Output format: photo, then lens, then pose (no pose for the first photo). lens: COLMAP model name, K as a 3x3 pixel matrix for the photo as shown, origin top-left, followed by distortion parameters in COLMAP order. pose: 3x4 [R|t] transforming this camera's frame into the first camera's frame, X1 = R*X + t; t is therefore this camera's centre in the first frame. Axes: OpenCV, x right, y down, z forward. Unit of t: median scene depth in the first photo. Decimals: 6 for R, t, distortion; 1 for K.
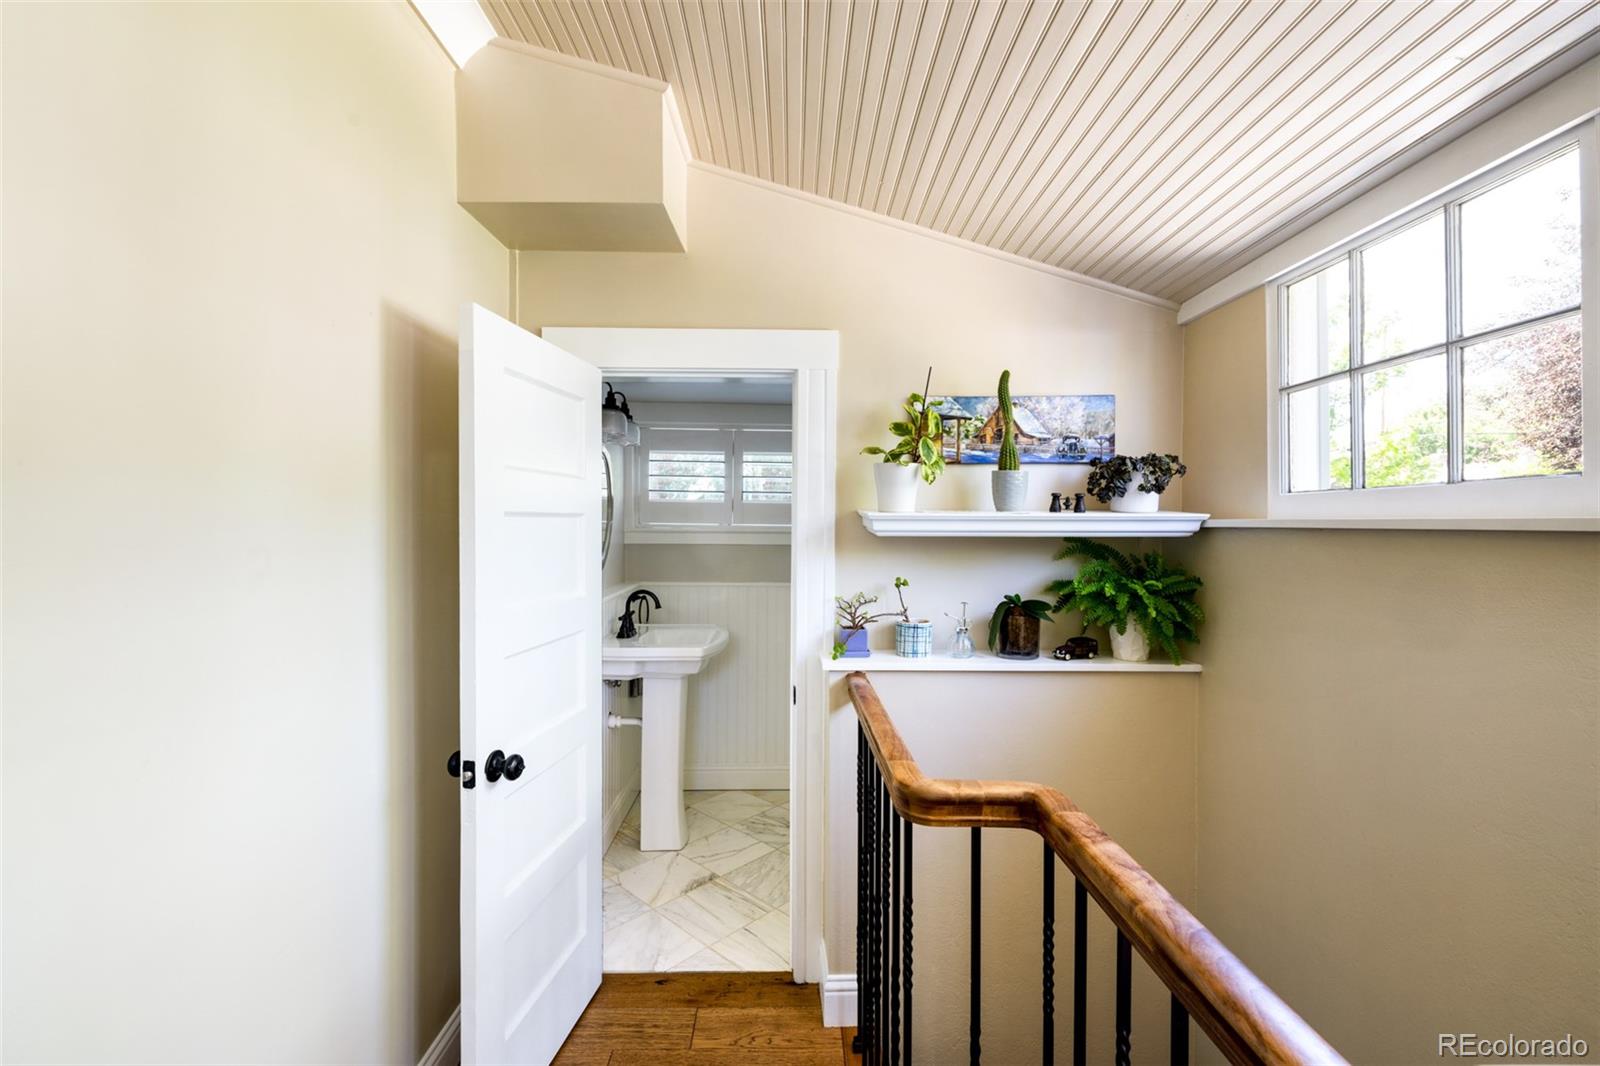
lens RADIAL K [[680.5, 0, 796.9], [0, 680.5, 531.9], [0, 0, 1]] dist [0.001399, 0.000797]
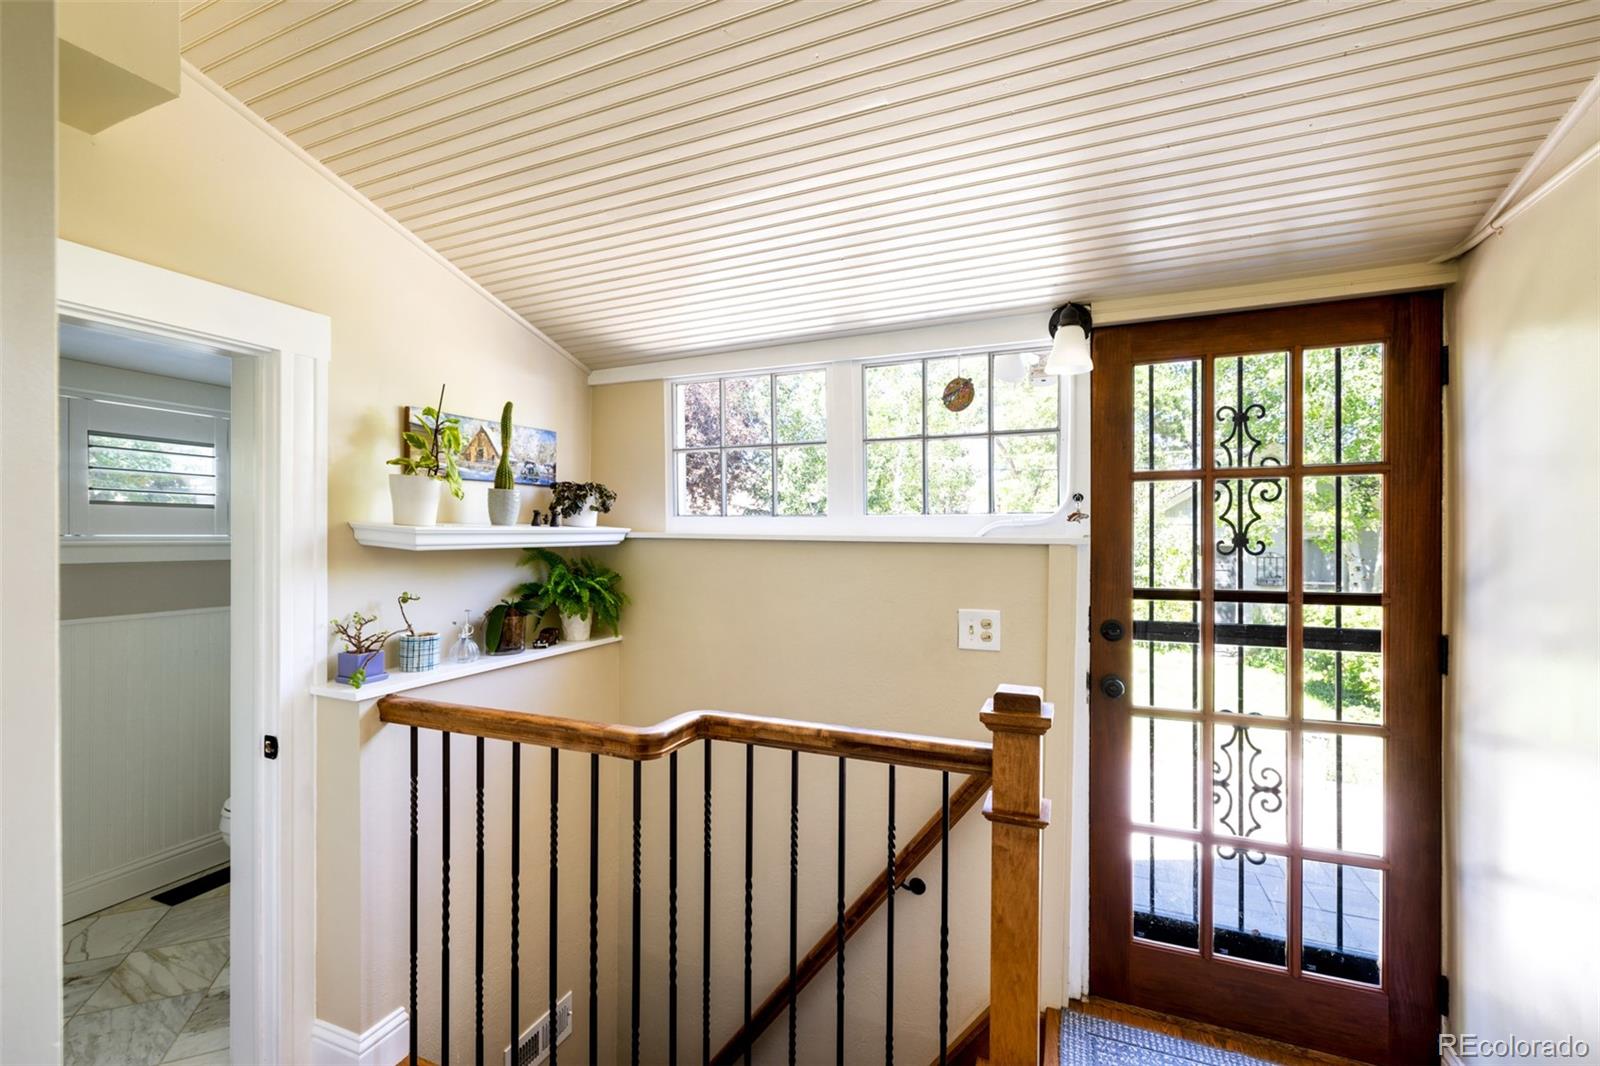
lens RADIAL K [[680.5, 0, 802.2], [0, 680.5, 536.3], [0, 0, 1]] dist [0.001399, 0.000797]
pose [[0.397021, -0.008889, 0.917767, -0.524867], [0.004788, 0.999960, 0.007613, -0.017702], [-0.917797, 0.001371, 0.397047, 0.094070]]
